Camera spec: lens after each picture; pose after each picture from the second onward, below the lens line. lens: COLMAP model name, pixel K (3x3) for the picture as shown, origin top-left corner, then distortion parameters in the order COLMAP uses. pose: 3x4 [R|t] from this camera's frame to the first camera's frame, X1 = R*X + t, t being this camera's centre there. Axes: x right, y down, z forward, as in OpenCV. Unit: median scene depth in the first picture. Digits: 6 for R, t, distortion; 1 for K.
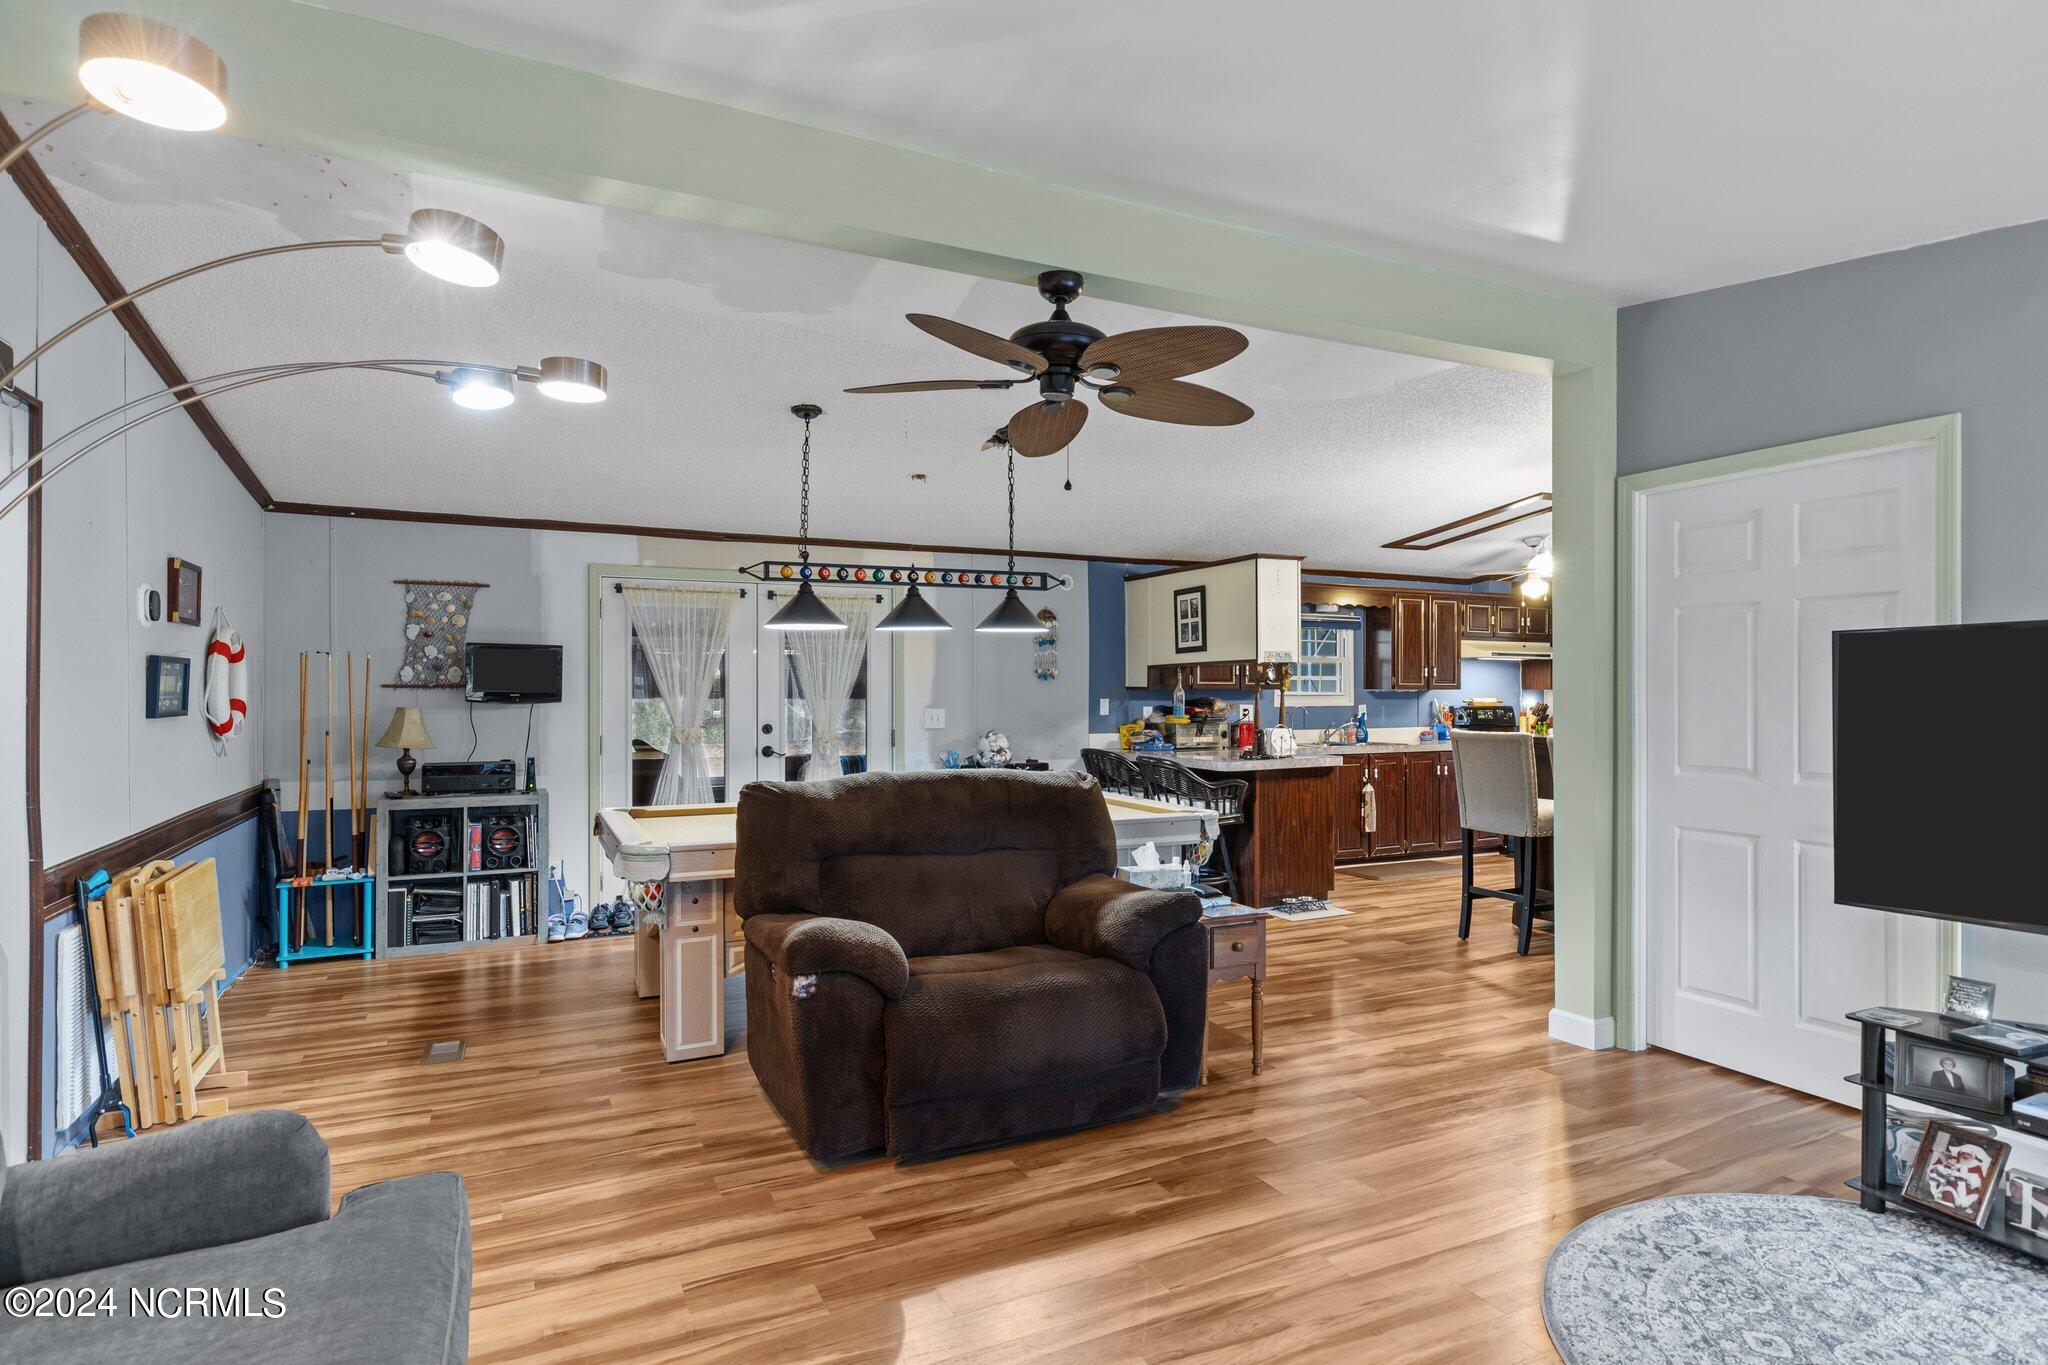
lens RADIAL K [[1072.0, 0, 1030.0], [0, 1072.0, 688.7], [0, 0, 1]] dist [-0.002042, -0.000371]
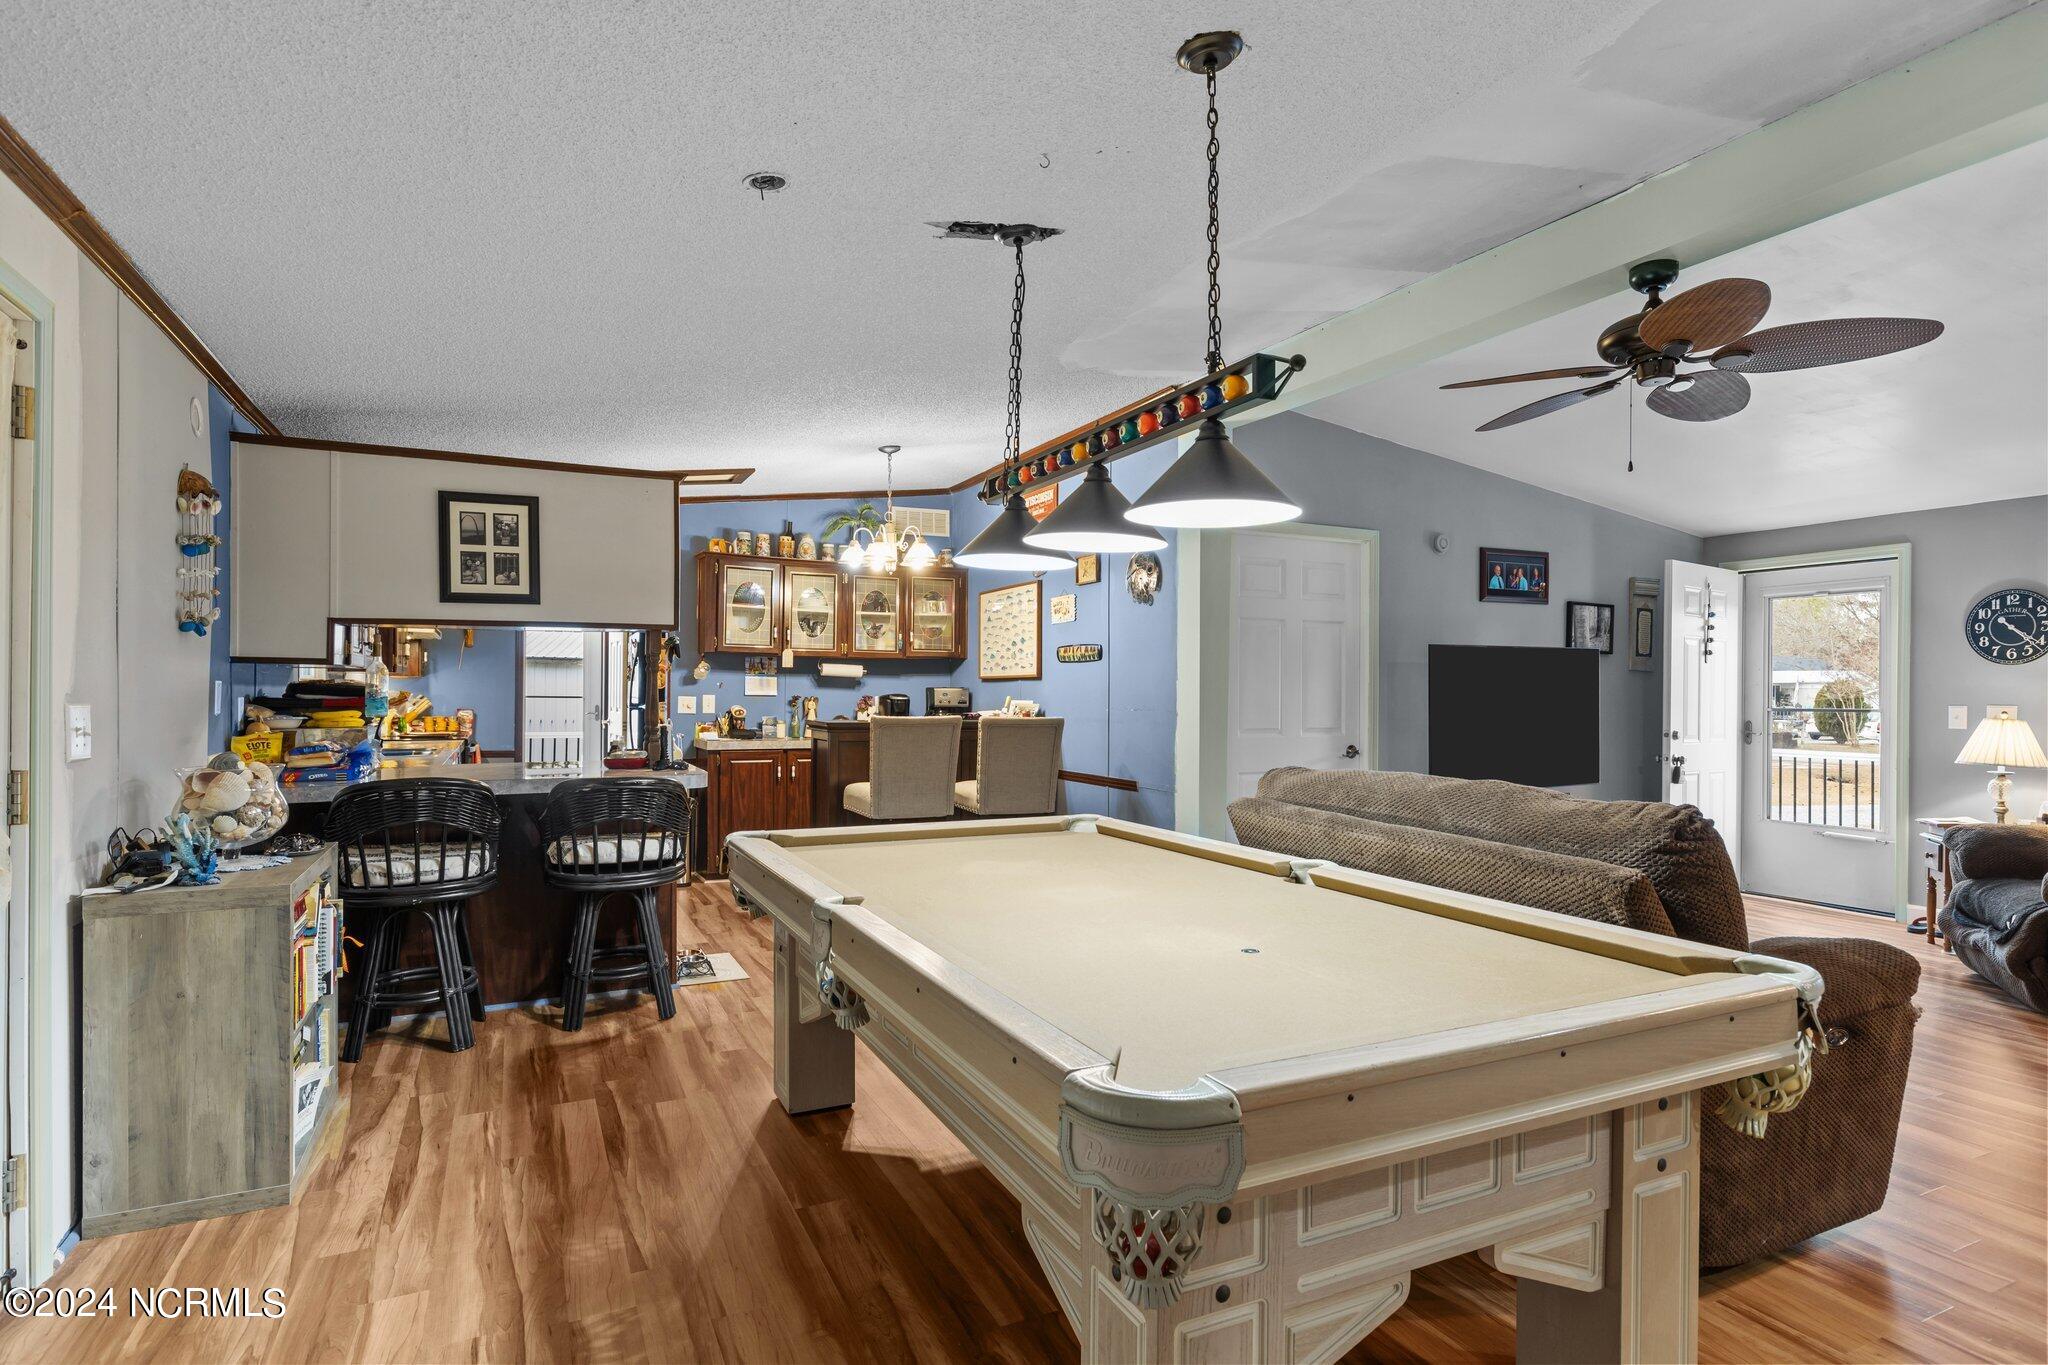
lens RADIAL K [[1067.4, 0, 1027.3], [0, 1067.4, 691.0], [0, 0, 1]] dist [-0.002564, 0.000134]
pose [[0.001384, 0.000842, 0.999999, -0.643745], [-0.006838, 0.999976, -0.000833, 0.019128], [-0.999976, -0.006837, 0.001389, 1.030311]]
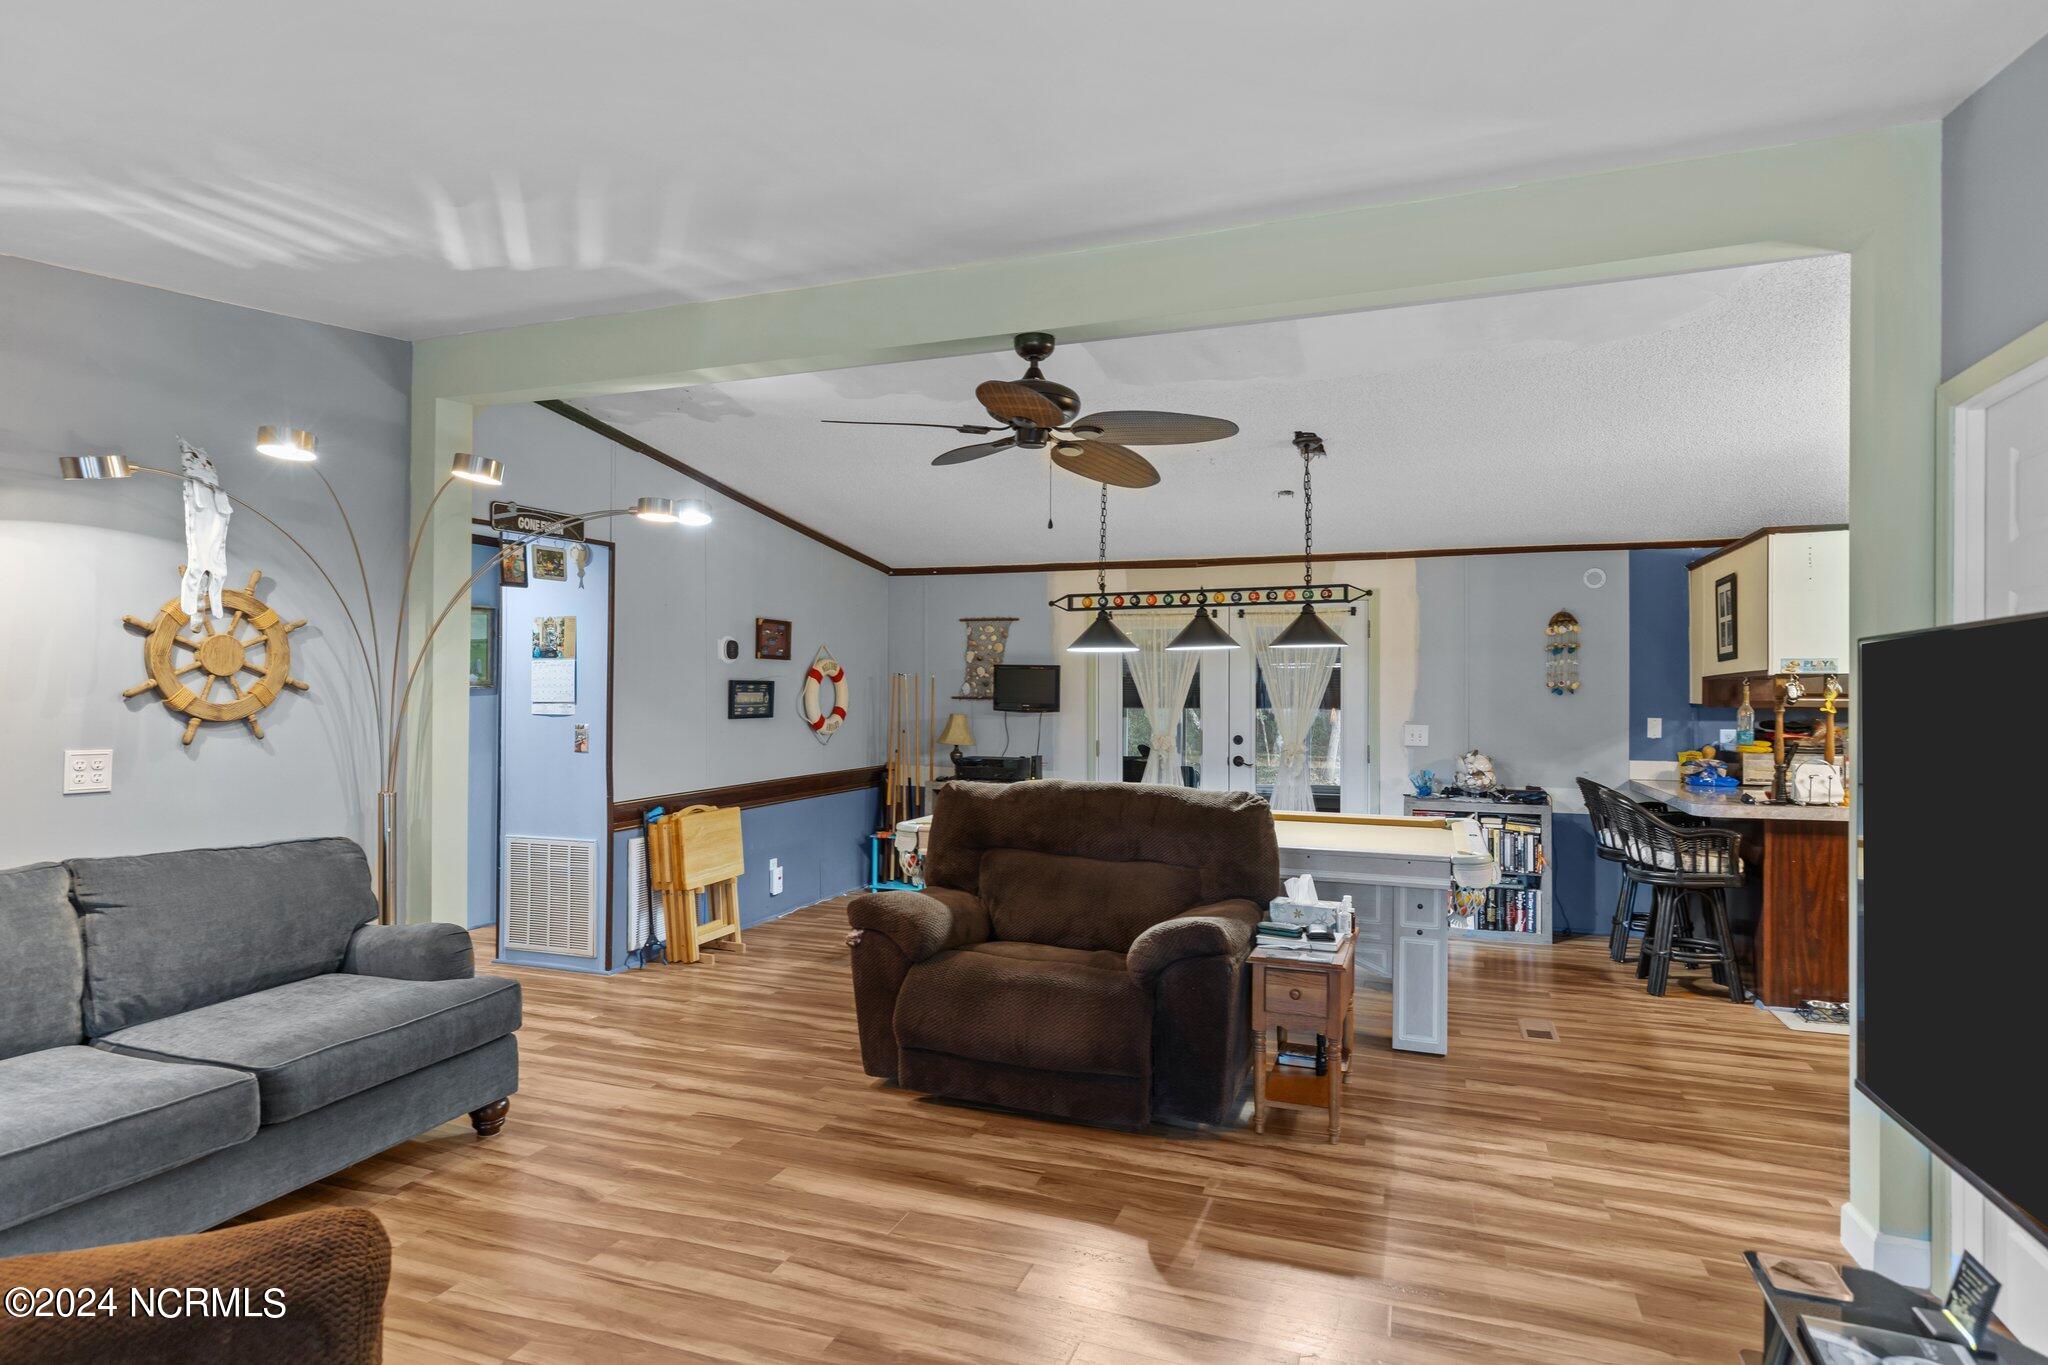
lens RADIAL K [[1085.4, 0, 1023.3], [0, 1085.4, 689.4], [0, 0, 1]] dist [0.001725, 0.000025]
pose [[0.691525, 0.002052, -0.722349, 0.533183], [-0.005234, 0.999984, -0.002171, -0.012631], [0.722333, 0.005282, 0.691525, 0.142578]]
